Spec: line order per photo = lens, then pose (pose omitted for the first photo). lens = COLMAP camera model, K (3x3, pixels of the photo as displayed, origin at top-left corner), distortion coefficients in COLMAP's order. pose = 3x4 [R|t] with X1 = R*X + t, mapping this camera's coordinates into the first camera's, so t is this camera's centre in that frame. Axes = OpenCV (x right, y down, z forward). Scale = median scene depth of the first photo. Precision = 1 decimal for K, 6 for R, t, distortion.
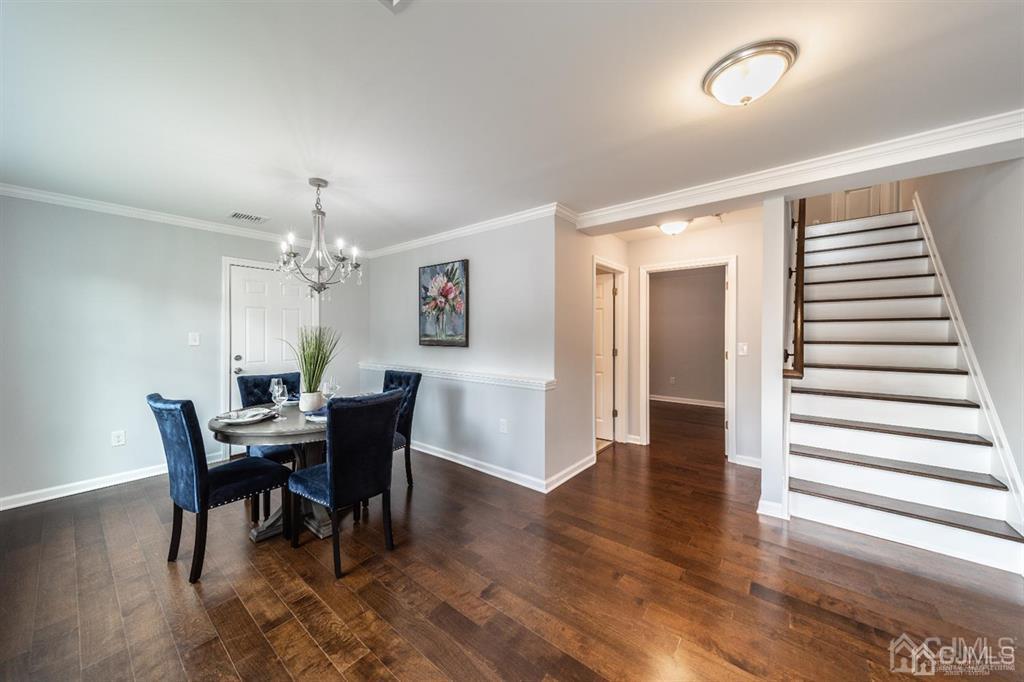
lens RADIAL K [[351.1, 0, 508.9], [0, 351.1, 338.0], [0, 0, 1]] dist [0.004960, 0.000023]
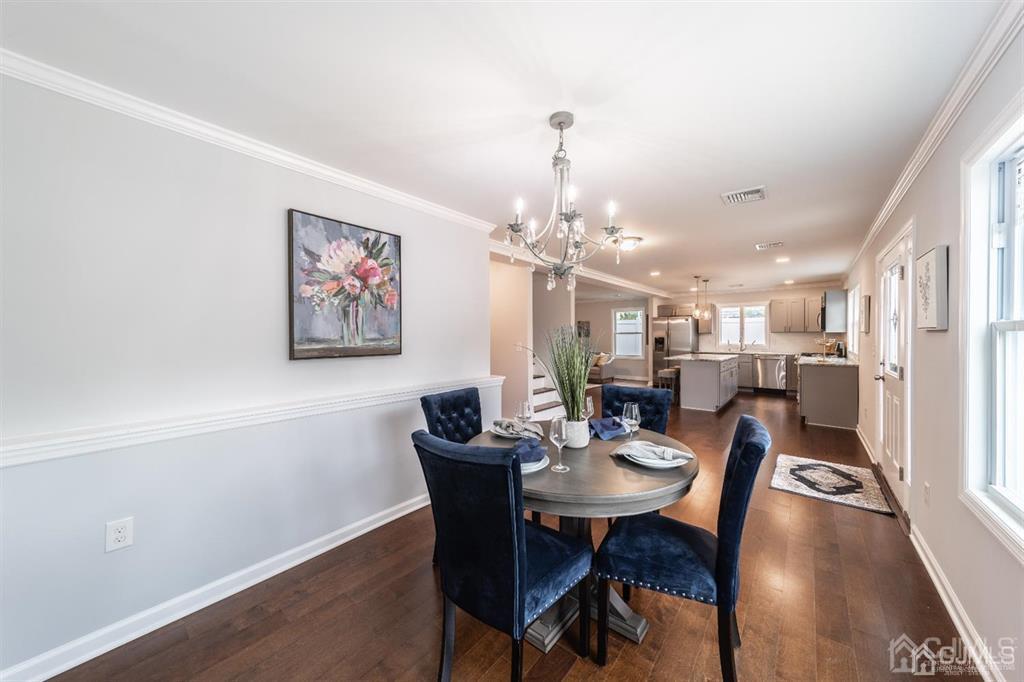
lens RADIAL K [[355.5, 0, 510.8], [0, 355.5, 337.7], [0, 0, 1]] dist [0.007681, 0.000109]
pose [[0.016181, -0.005738, 0.999853, -0.858932], [0.017377, 0.999834, 0.005457, -0.010206], [-0.999718, 0.017286, 0.016278, 0.749963]]
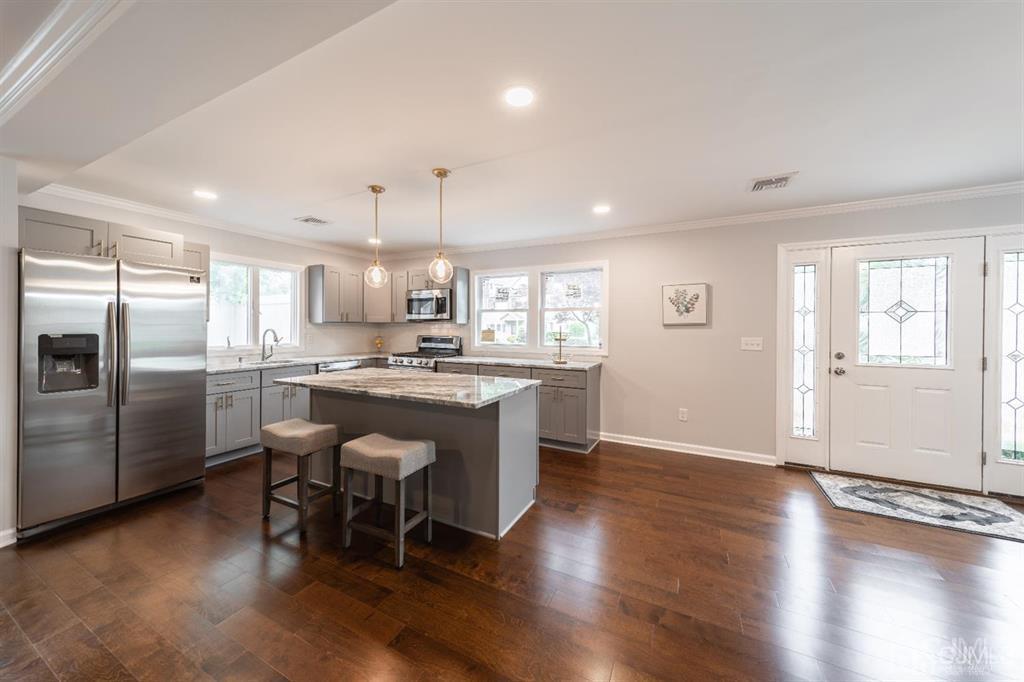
lens RADIAL K [[355.0, 0, 509.4], [0, 355.0, 327.1], [0, 0, 1]] dist [0.001379, 0.000077]
pose [[-0.977277, -0.001412, -0.211963, 0.974828], [-0.004487, 0.999892, 0.014030, -0.006249], [0.211920, 0.014663, -0.977177, 0.515707]]
